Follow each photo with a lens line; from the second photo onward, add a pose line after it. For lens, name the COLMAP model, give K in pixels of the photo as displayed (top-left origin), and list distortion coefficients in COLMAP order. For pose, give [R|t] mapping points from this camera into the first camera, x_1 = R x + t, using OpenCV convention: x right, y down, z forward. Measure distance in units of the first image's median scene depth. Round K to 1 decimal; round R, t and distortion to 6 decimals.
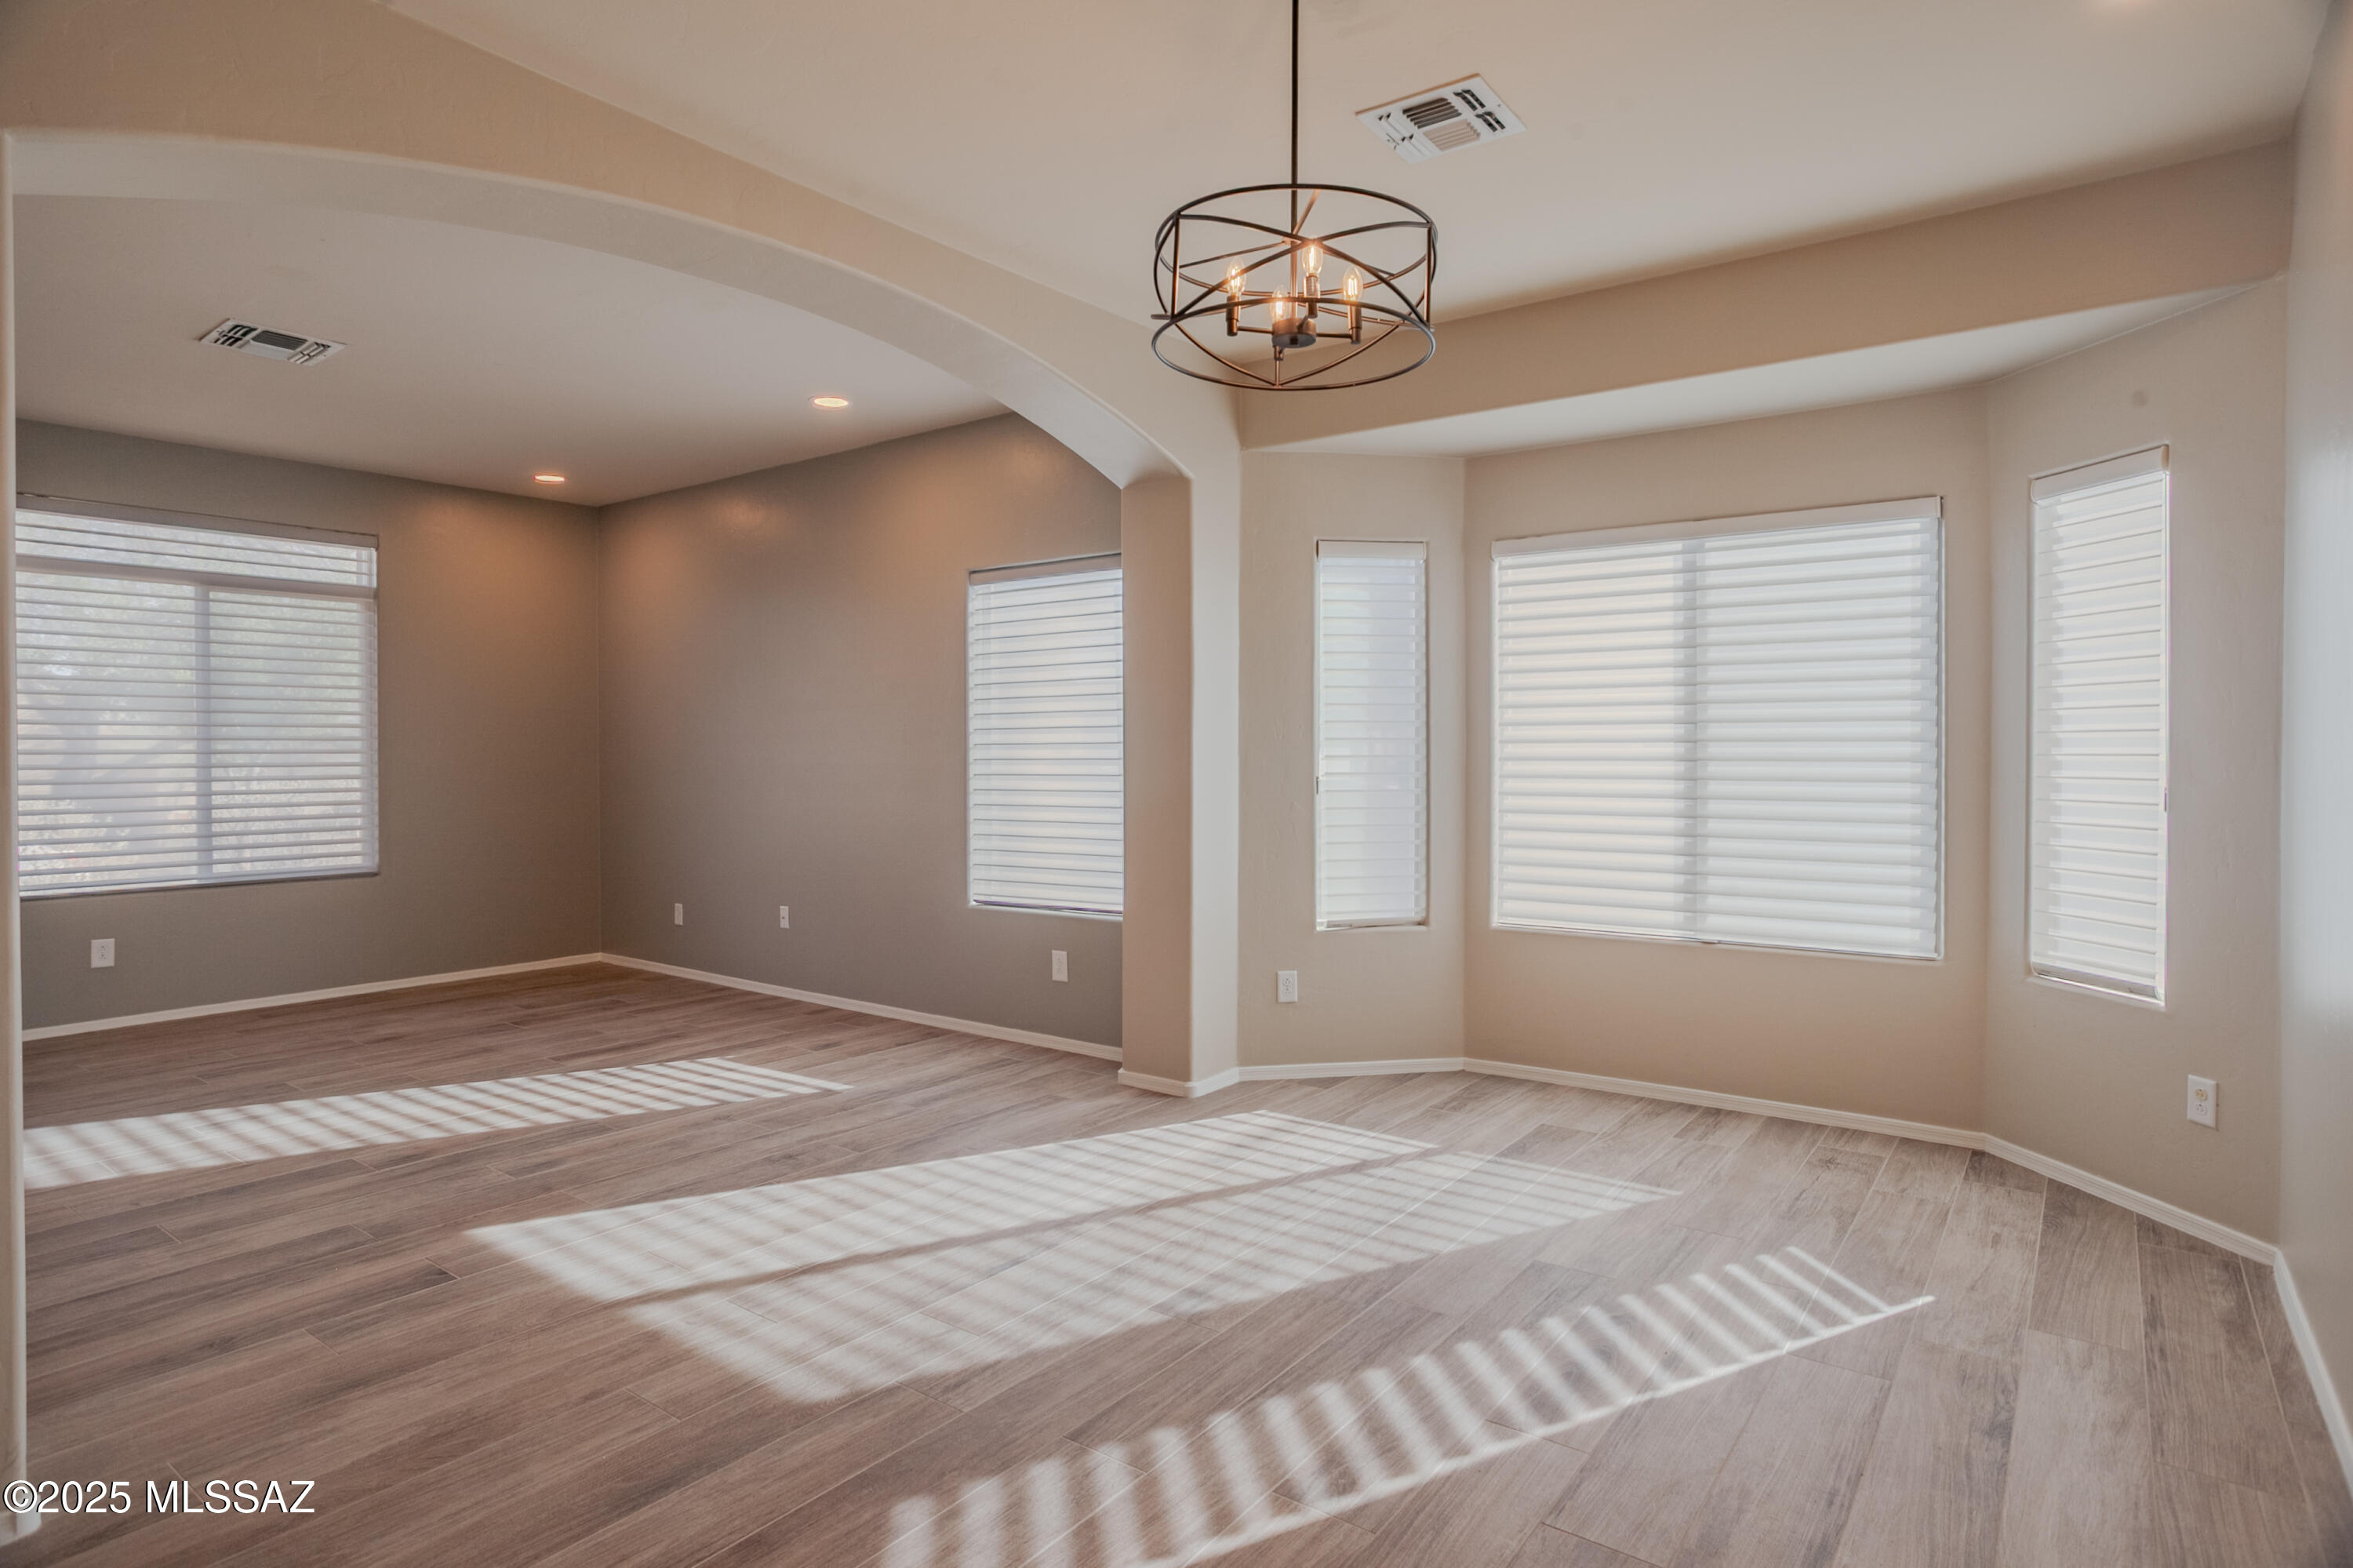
lens RADIAL K [[1265.4, 0, 1179.4], [0, 1265.4, 749.5], [0, 0, 1]] dist [-0.021656, -0.000099]
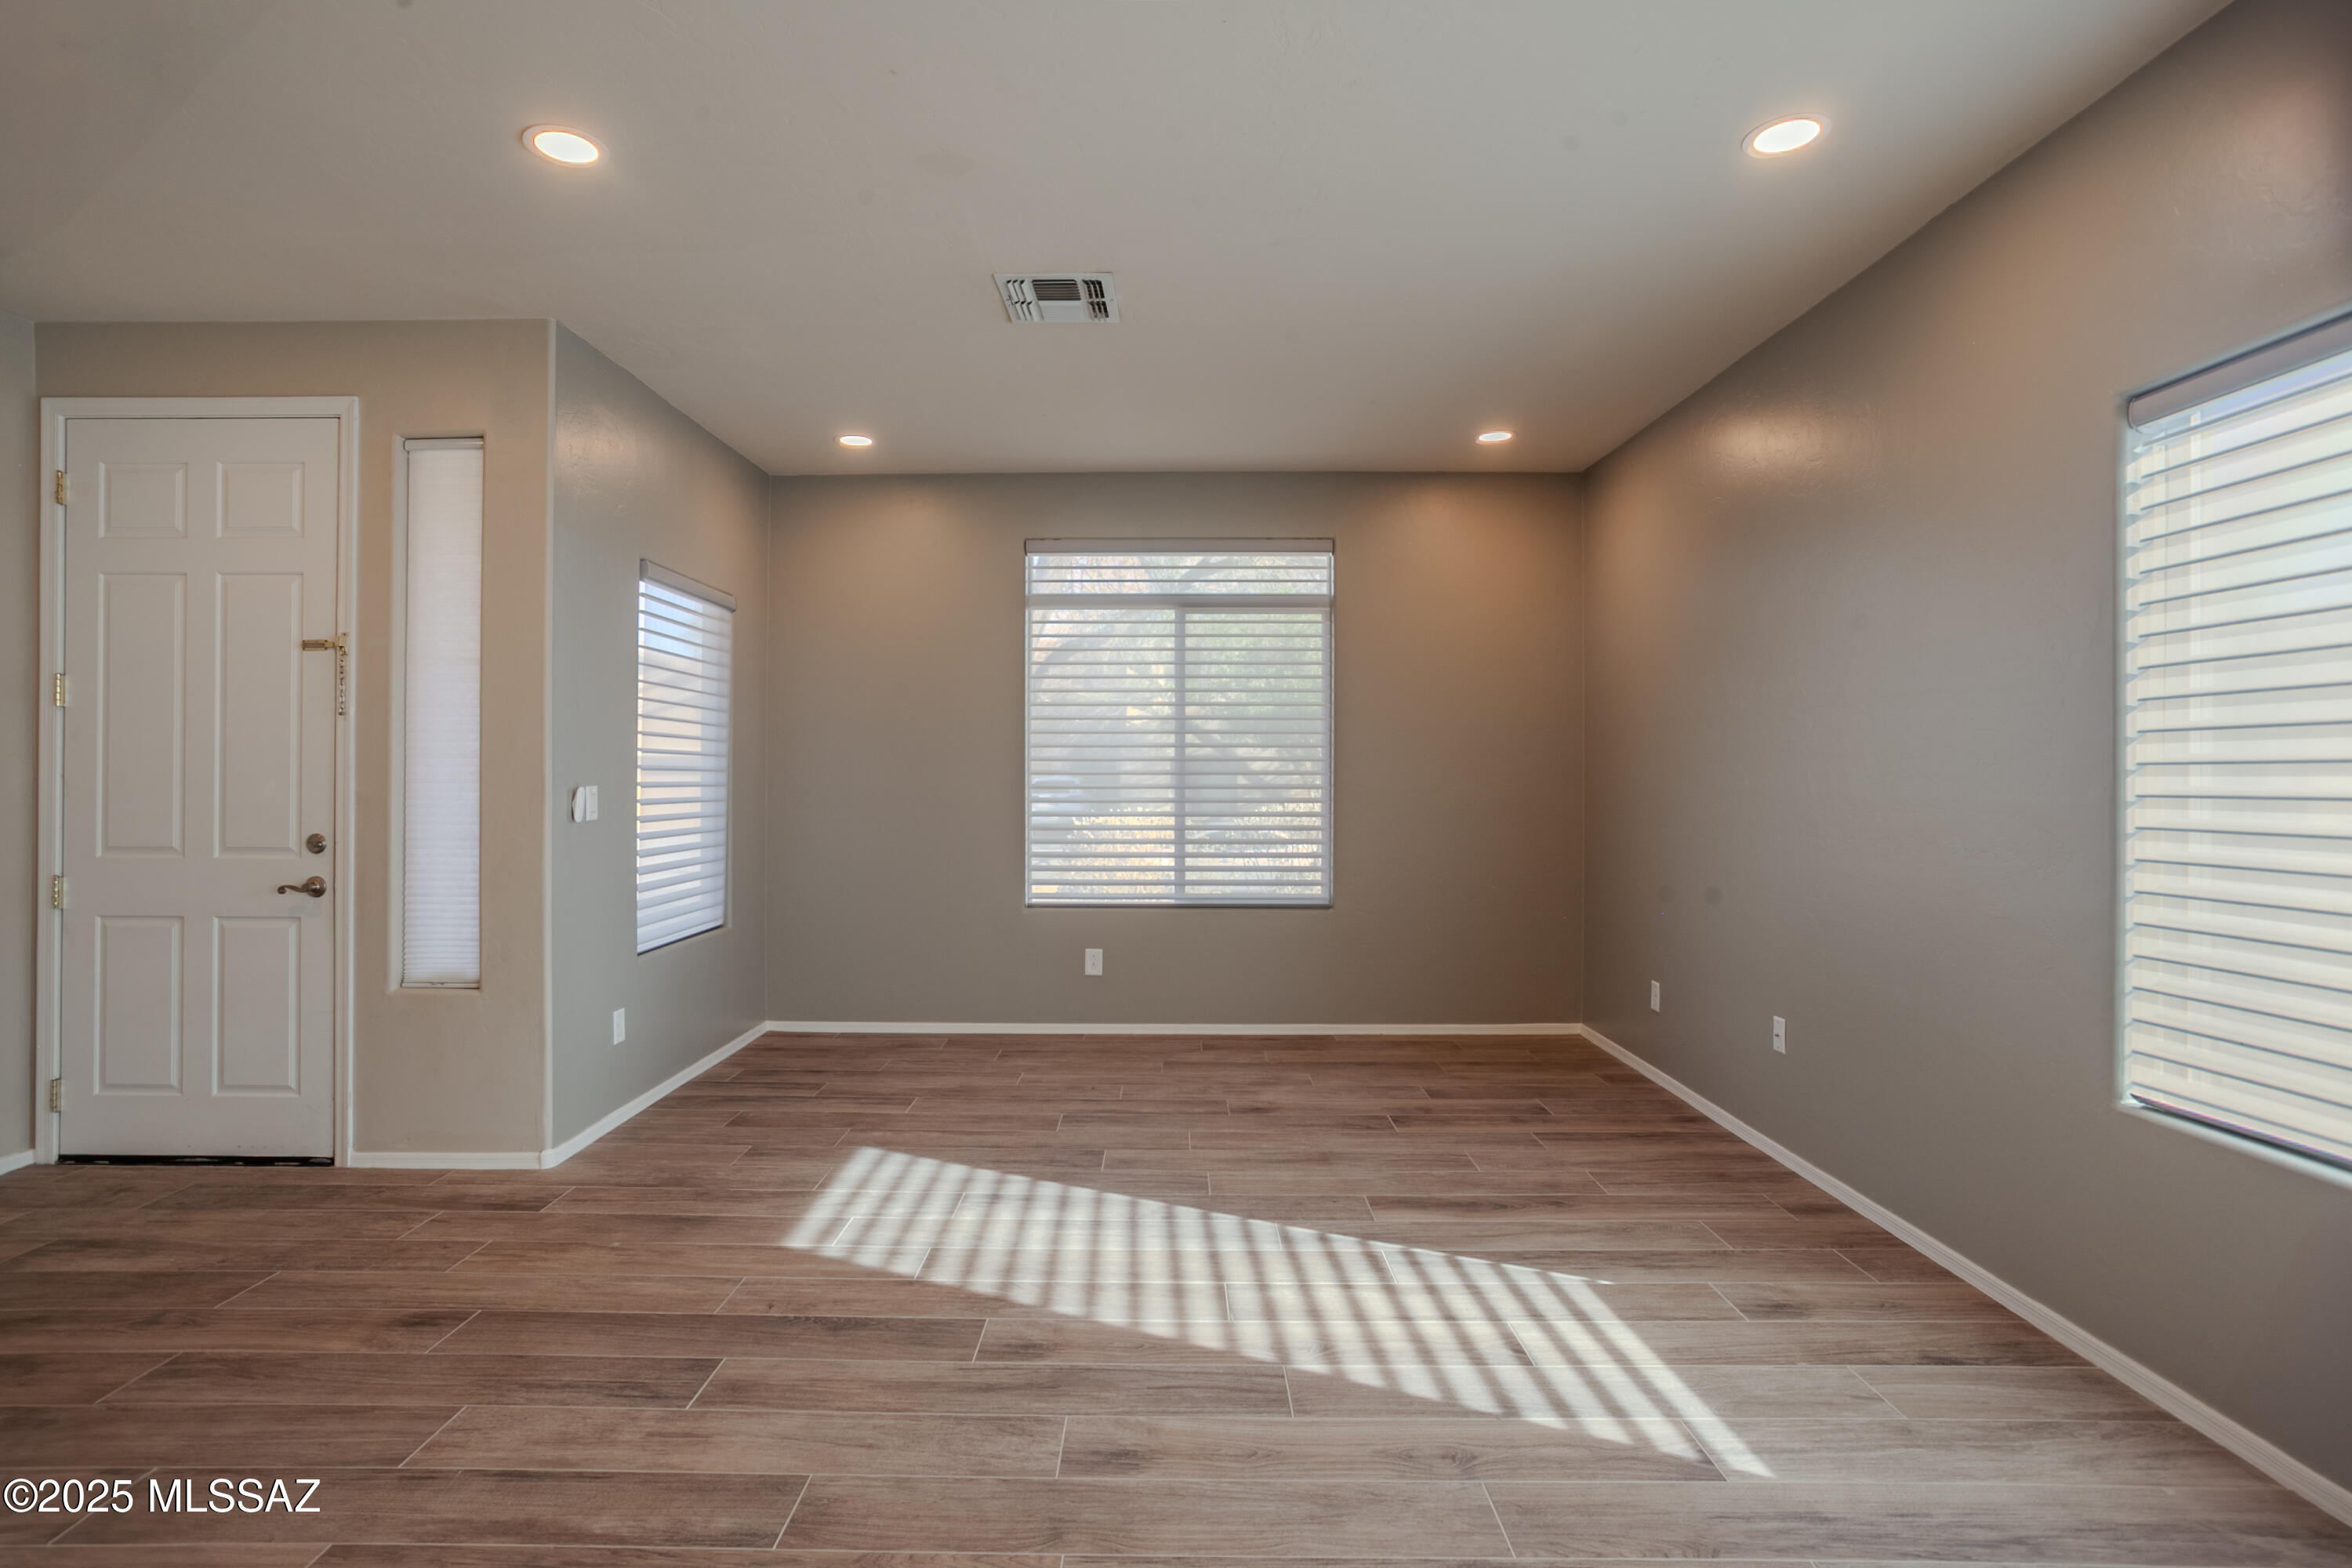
lens RADIAL K [[1149.1, 0, 1163.0], [0, 1149.1, 773.5], [0, 0, 1]] dist [-0.068418, 0.046538]
pose [[0.589409, 0.004855, -0.807820, -0.051150], [-0.005704, 0.999982, 0.001848, 0.001353], [0.807814, 0.003518, 0.589426, 0.593409]]
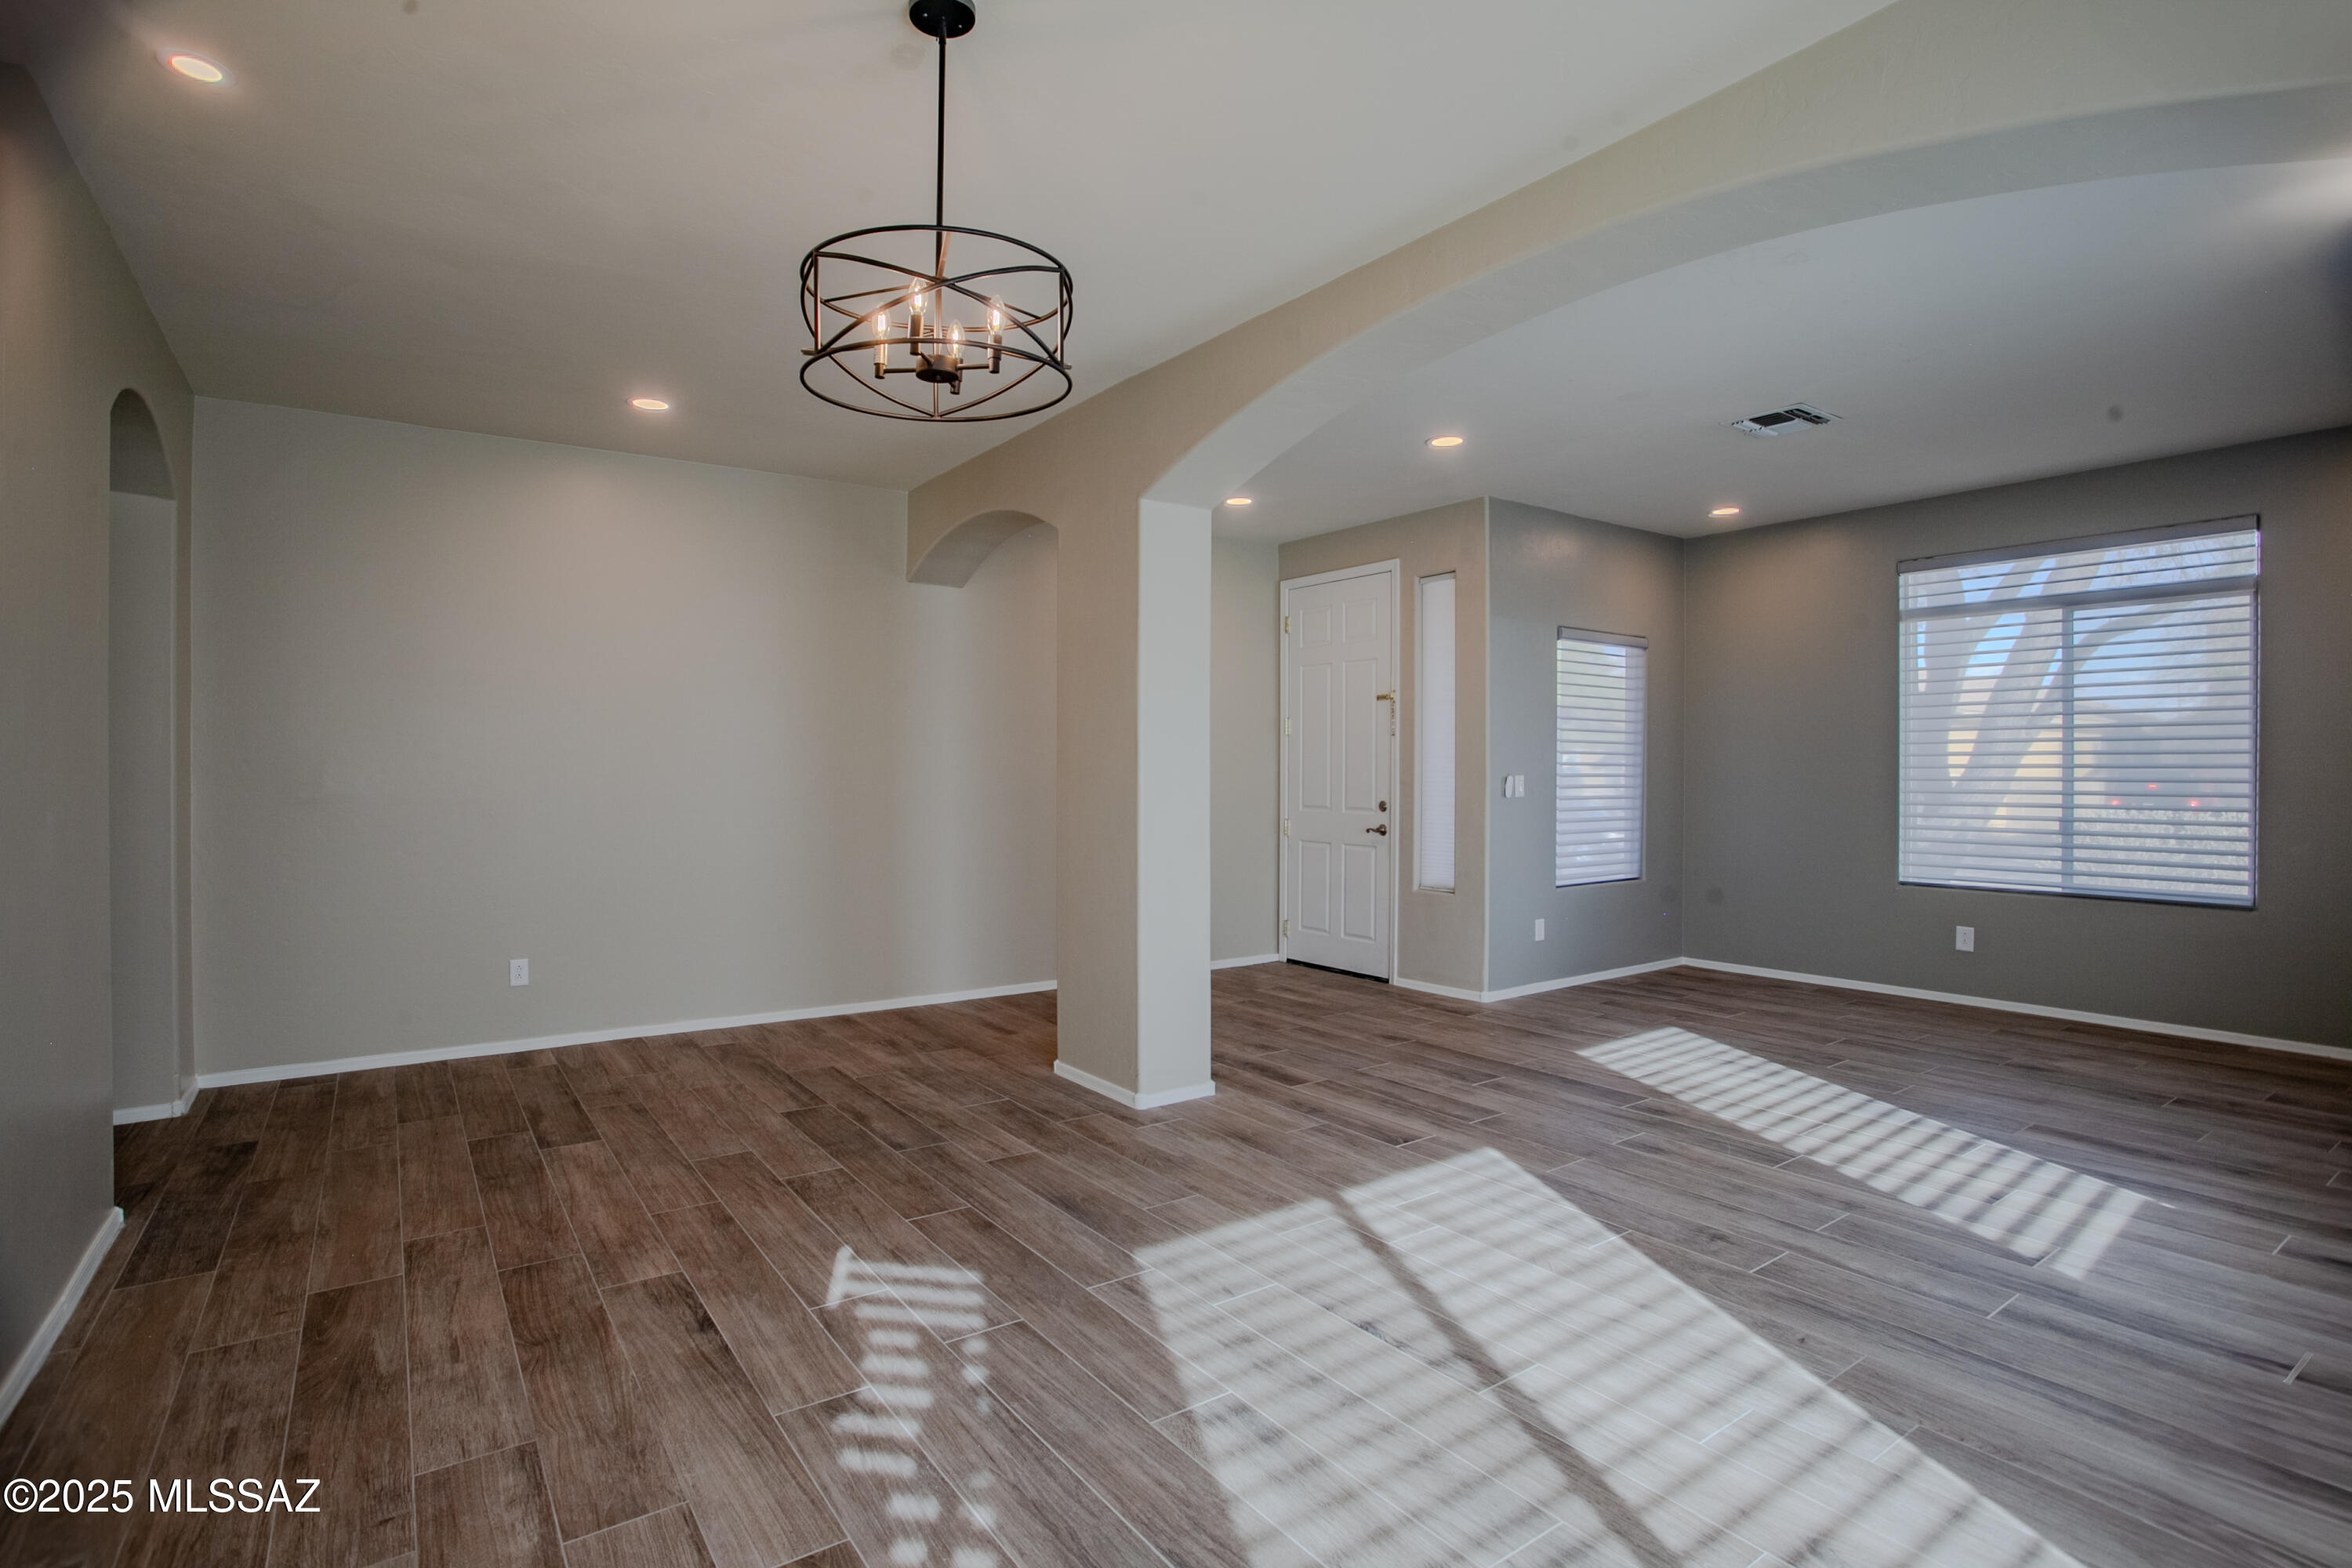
lens RADIAL K [[1167.7, 0, 1139.5], [0, 1167.7, 743.3], [0, 0, 1]] dist [-0.040993, 0.014671]
pose [[-0.317714, -0.013093, -0.948096, 0.497723], [-0.001249, 0.999910, -0.013390, -0.004511], [0.948186, -0.003069, -0.317701, 0.764582]]
